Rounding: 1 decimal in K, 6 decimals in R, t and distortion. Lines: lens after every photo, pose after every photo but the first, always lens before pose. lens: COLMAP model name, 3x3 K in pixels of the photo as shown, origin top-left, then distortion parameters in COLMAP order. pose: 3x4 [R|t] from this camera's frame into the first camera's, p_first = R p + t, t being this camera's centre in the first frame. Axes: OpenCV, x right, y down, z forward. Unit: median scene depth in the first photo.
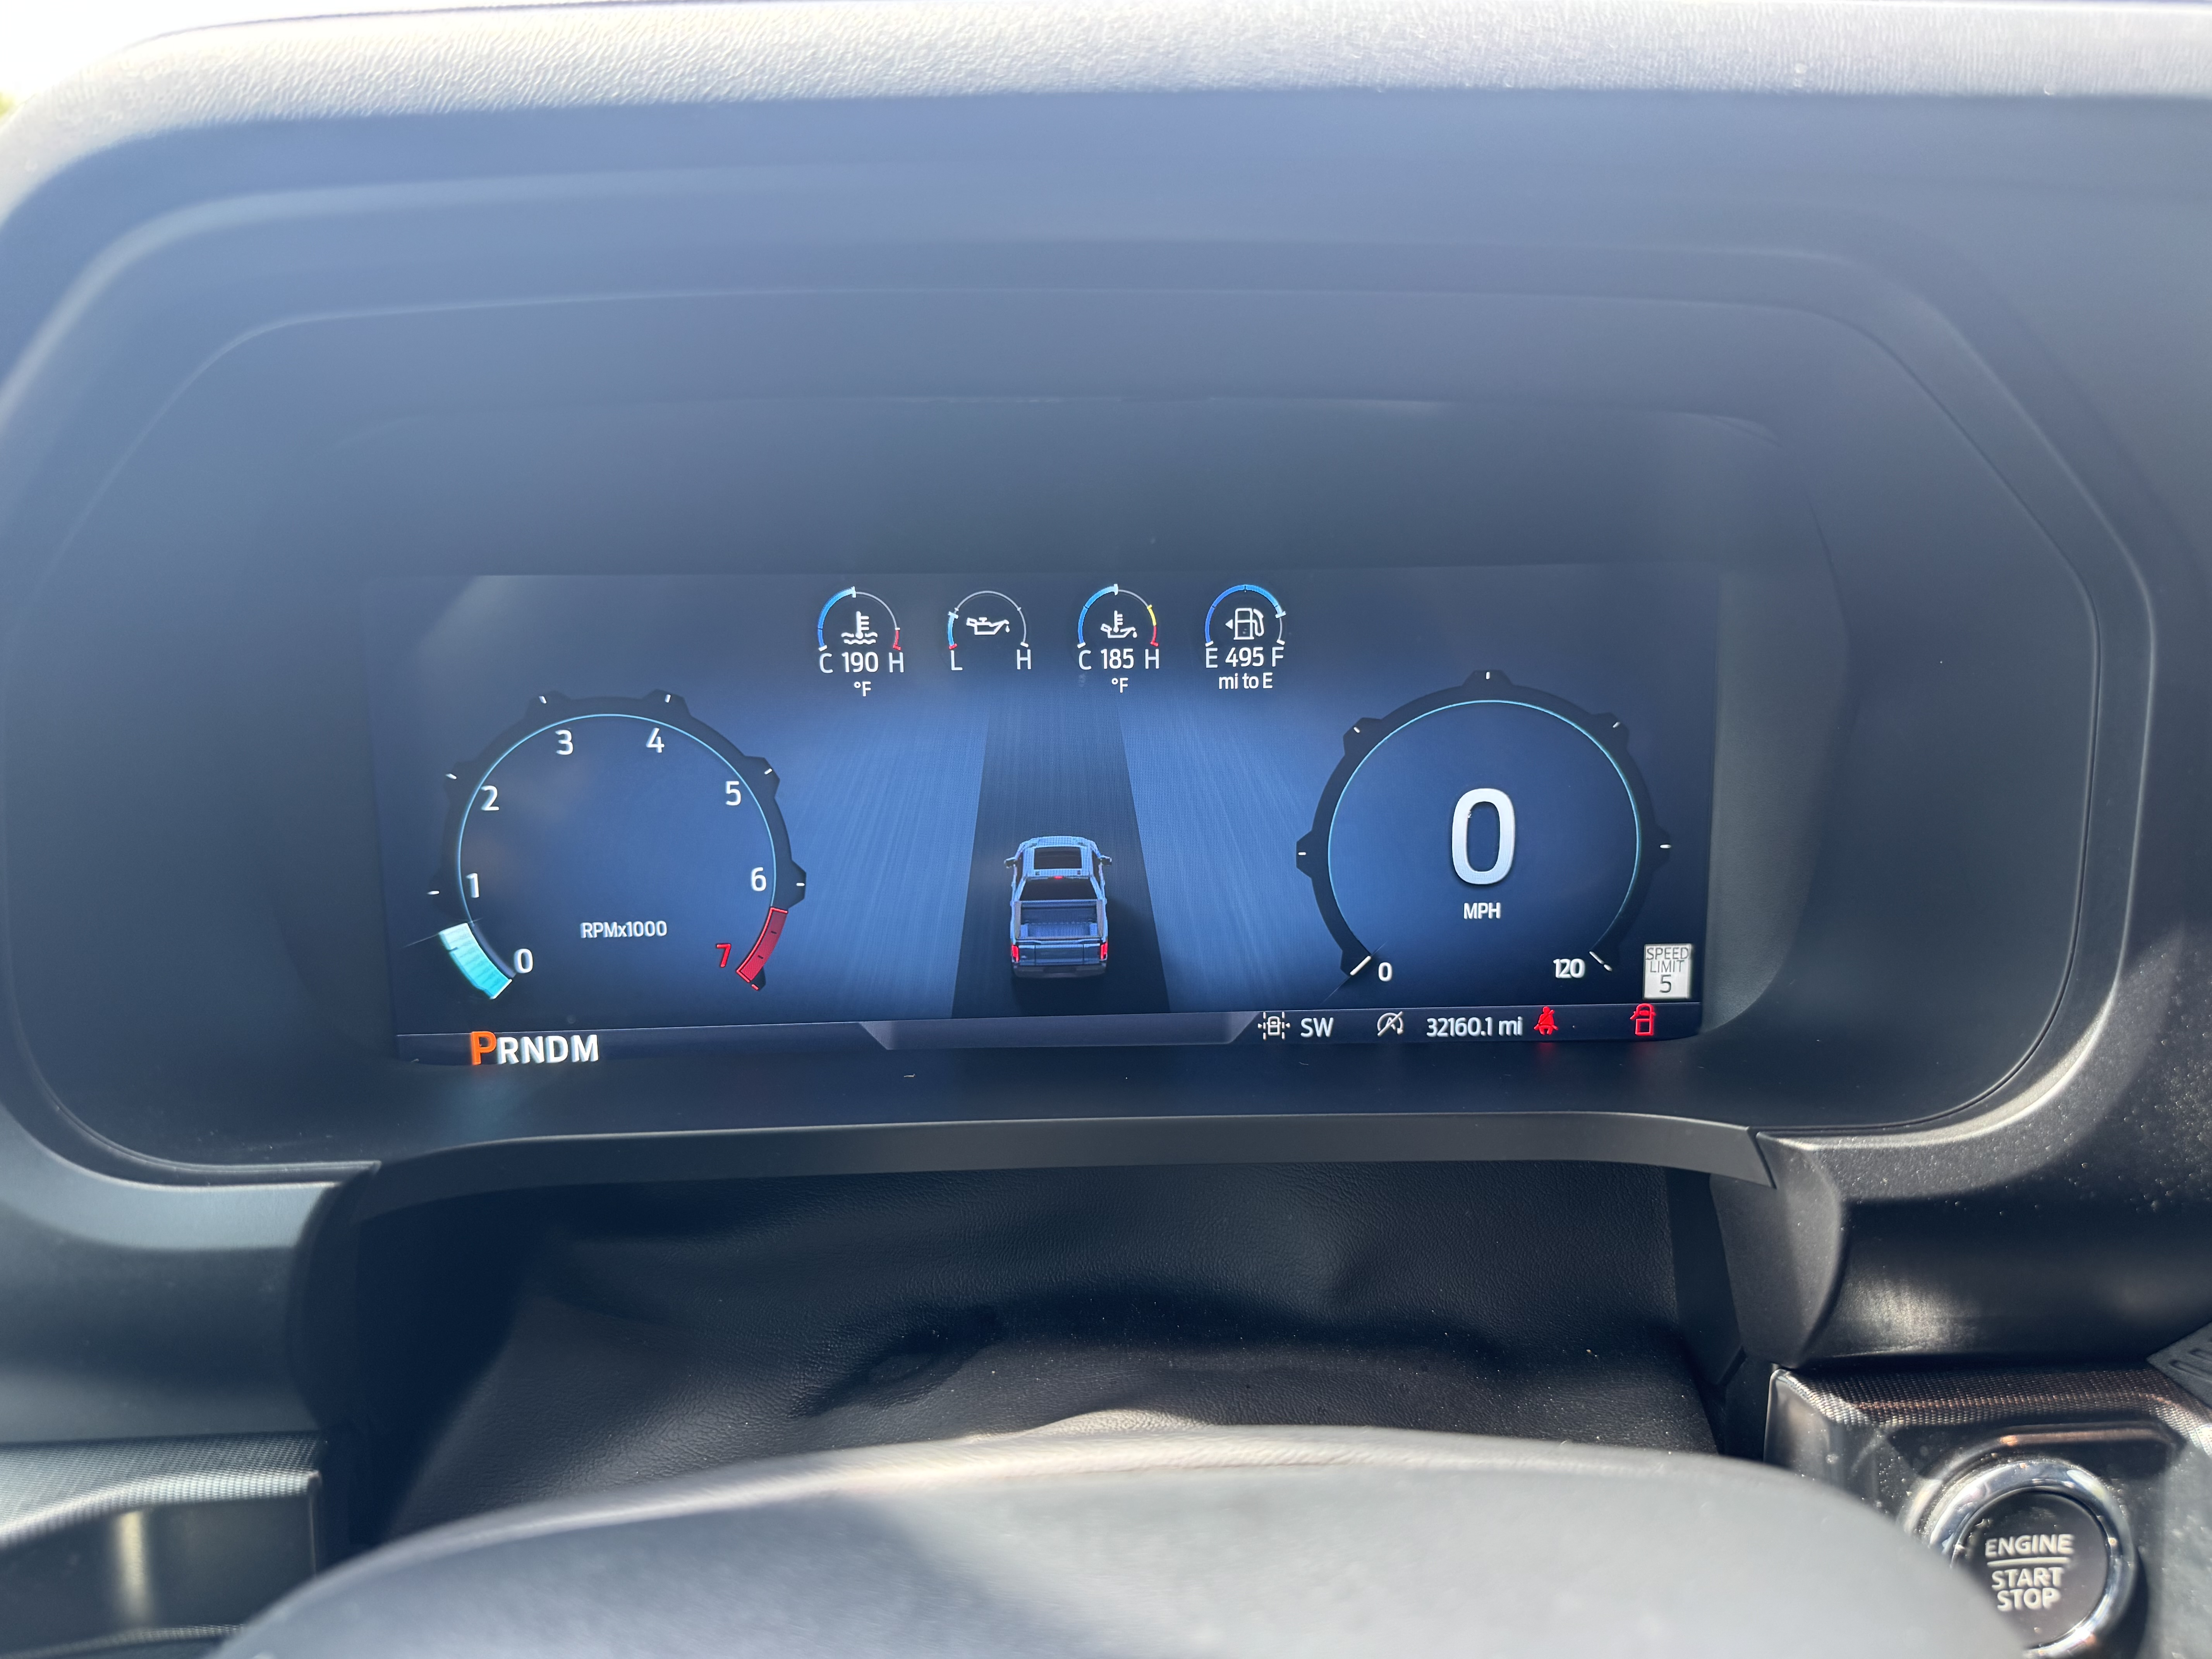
lens RADIAL K [[1545.8, 0, 1096.7], [0, 1545.8, 819.2], [0, 0, 1]] dist [0.028365, -0.033121]
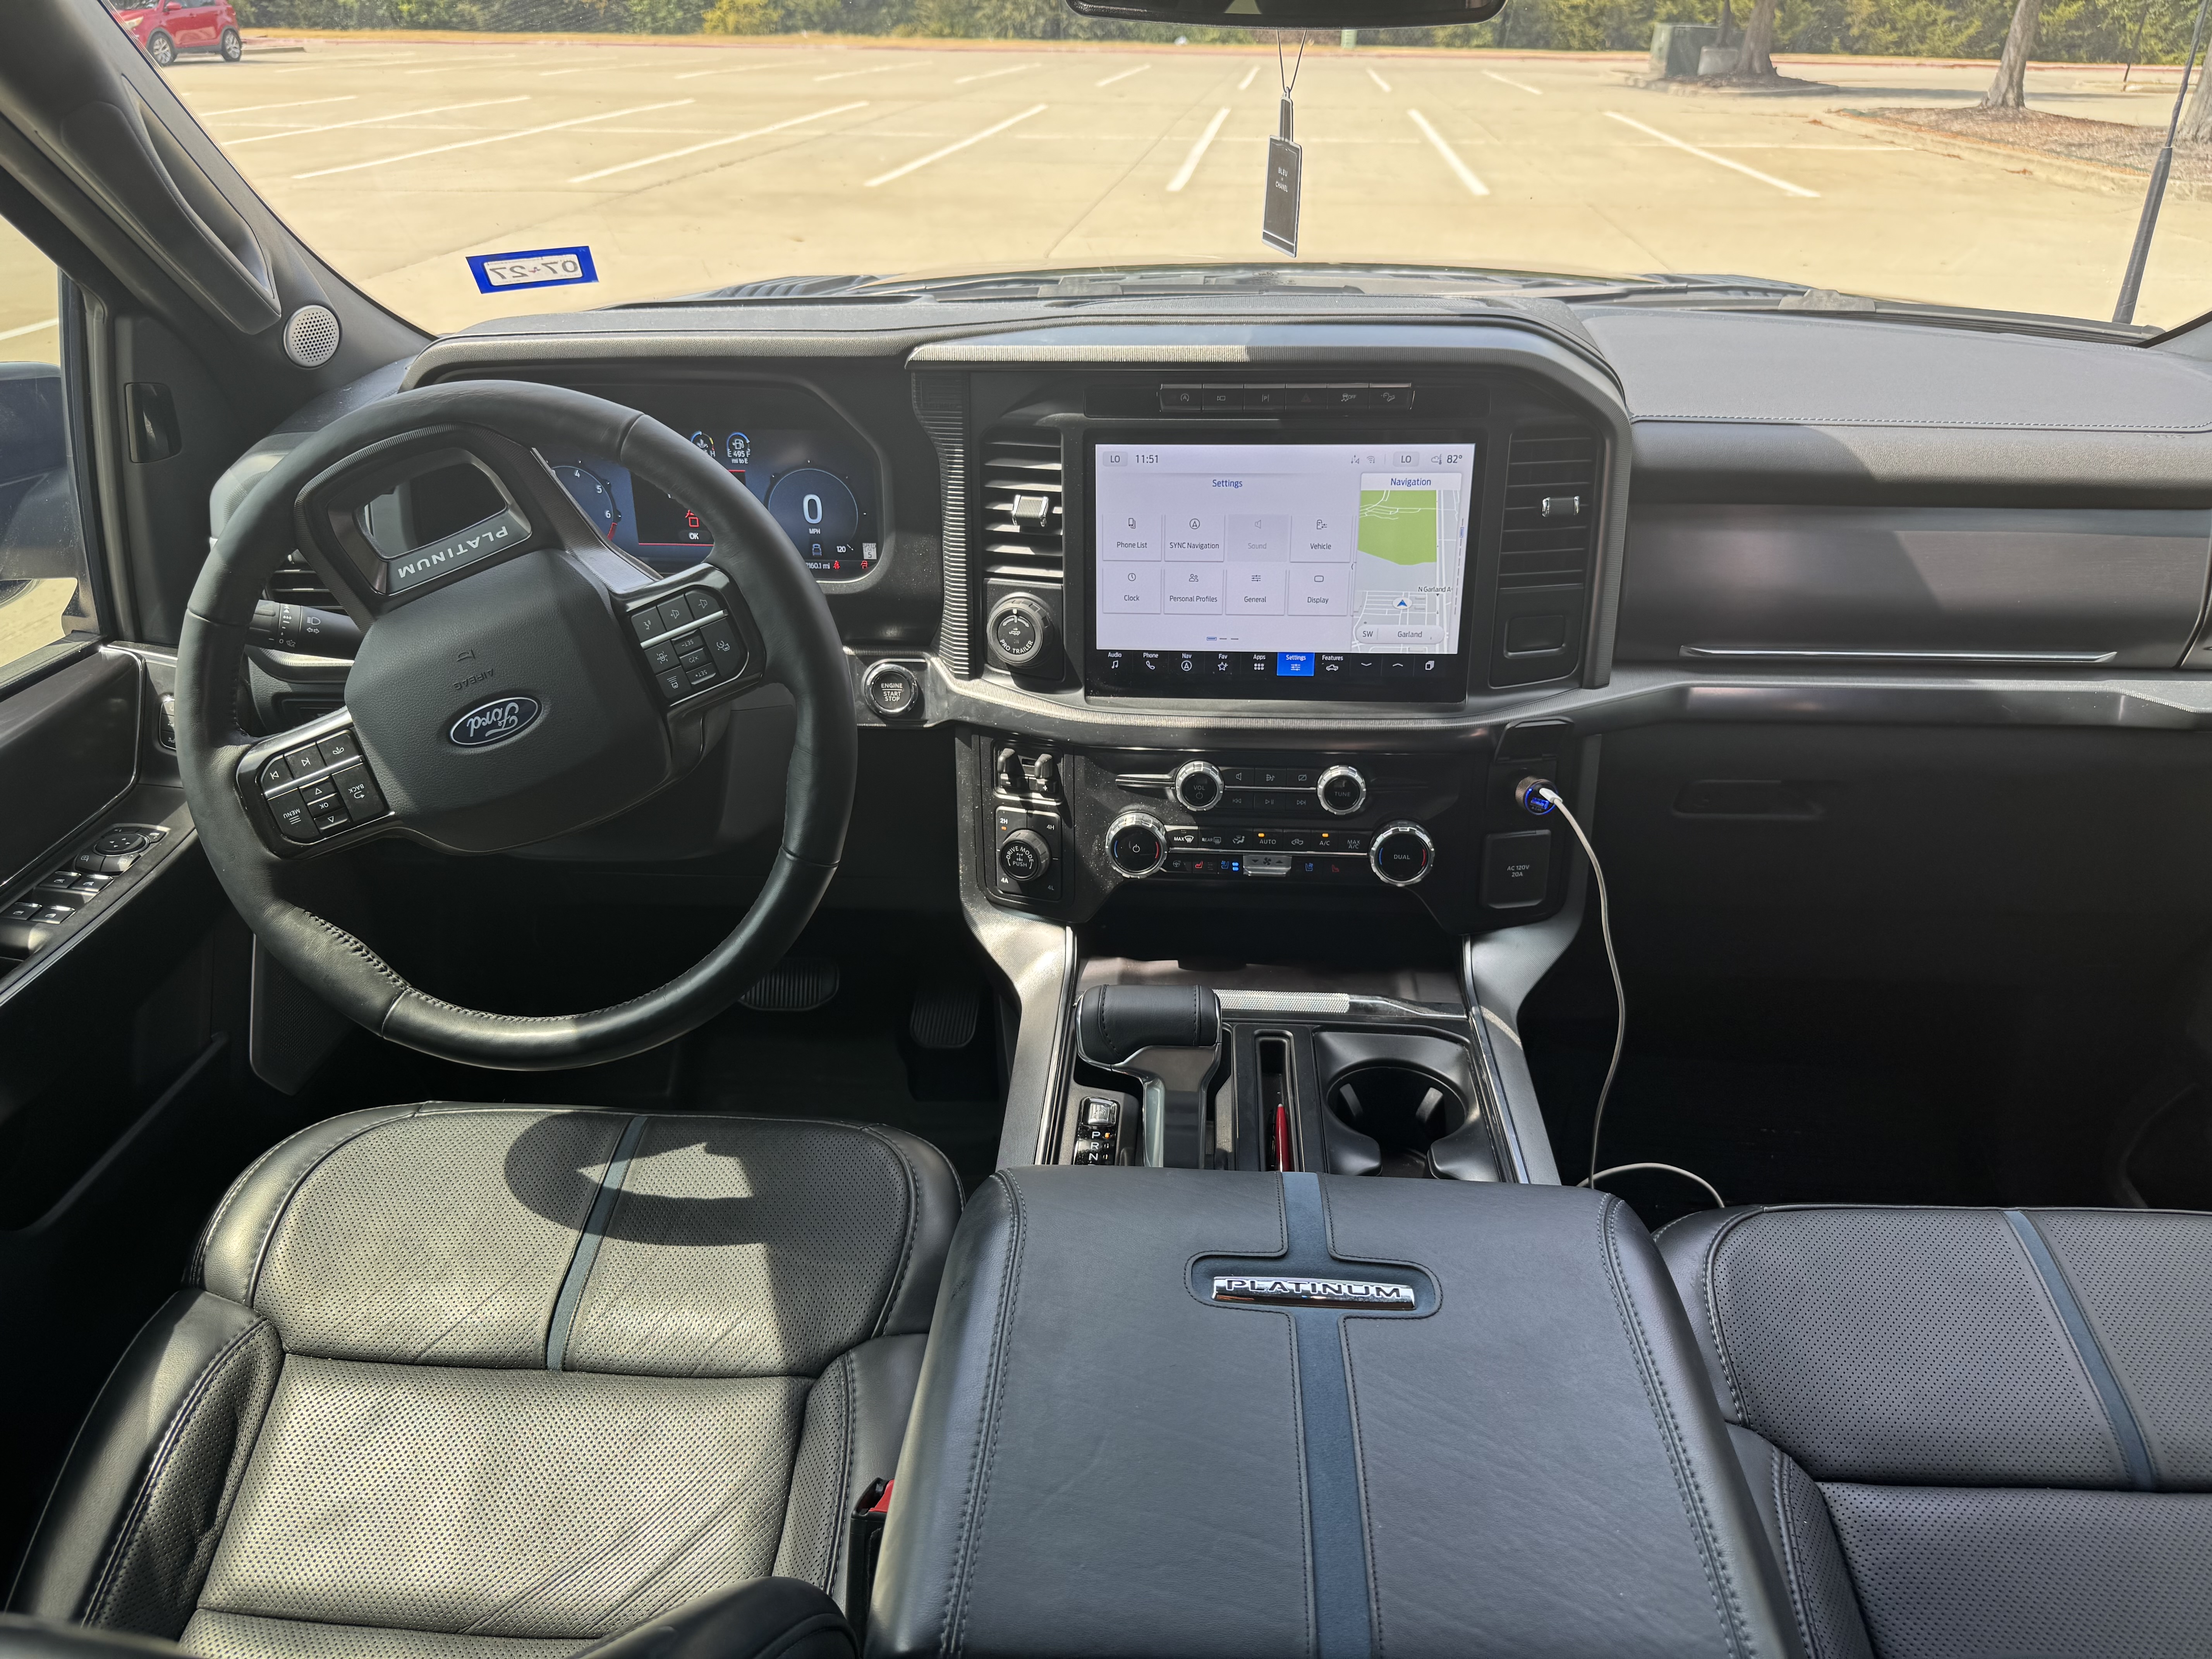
lens RADIAL K [[1545.8, 0, 1117.9], [0, 1545.8, 833.1], [0, 0, 1]] dist [0.028365, -0.033121]
pose [[0.987806, 0.056365, -0.145127, 1.492389], [-0.026425, 0.979337, 0.200501, 0.008861], [0.153430, -0.194221, 0.968885, -2.415287]]
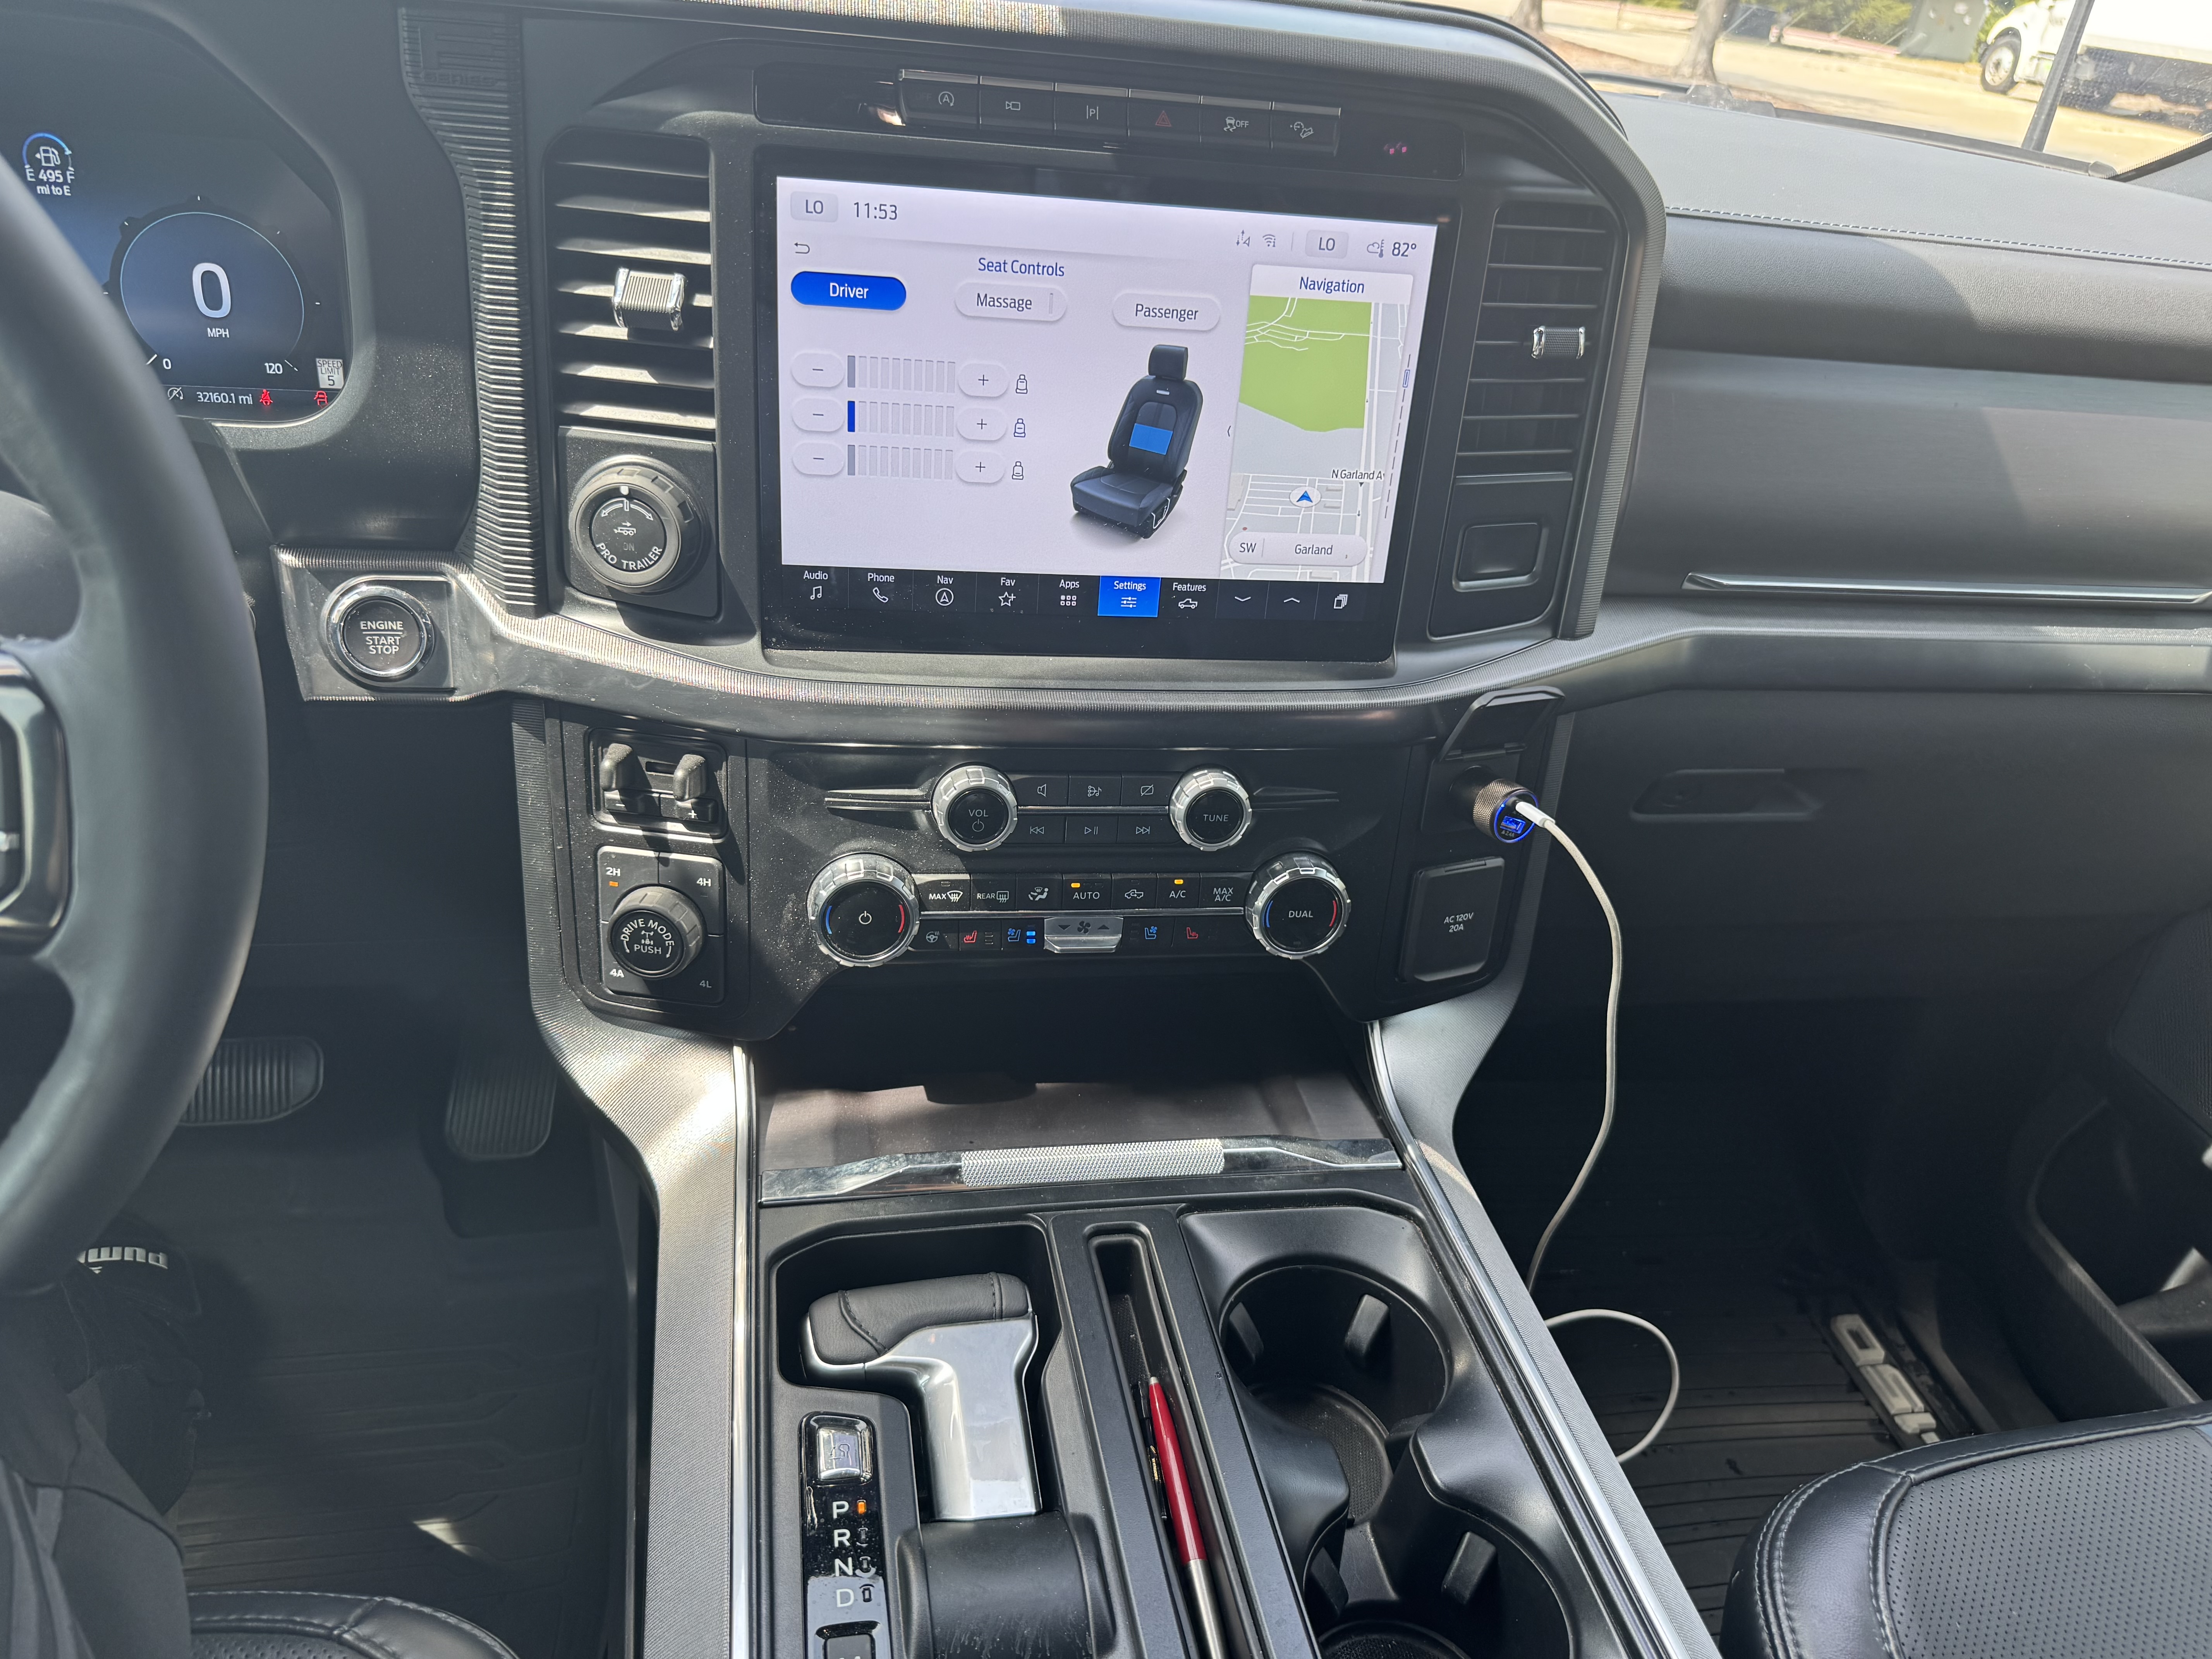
lens RADIAL K [[1545.8, 0, 1110.2], [0, 1545.8, 838.8], [0, 0, 1]] dist [0.028365, -0.033121]
pose [[0.990409, 0.032935, 0.134182, 1.123944], [-0.066994, 0.963842, 0.257915, 0.094821], [-0.120836, -0.264431, 0.956804, -1.132007]]
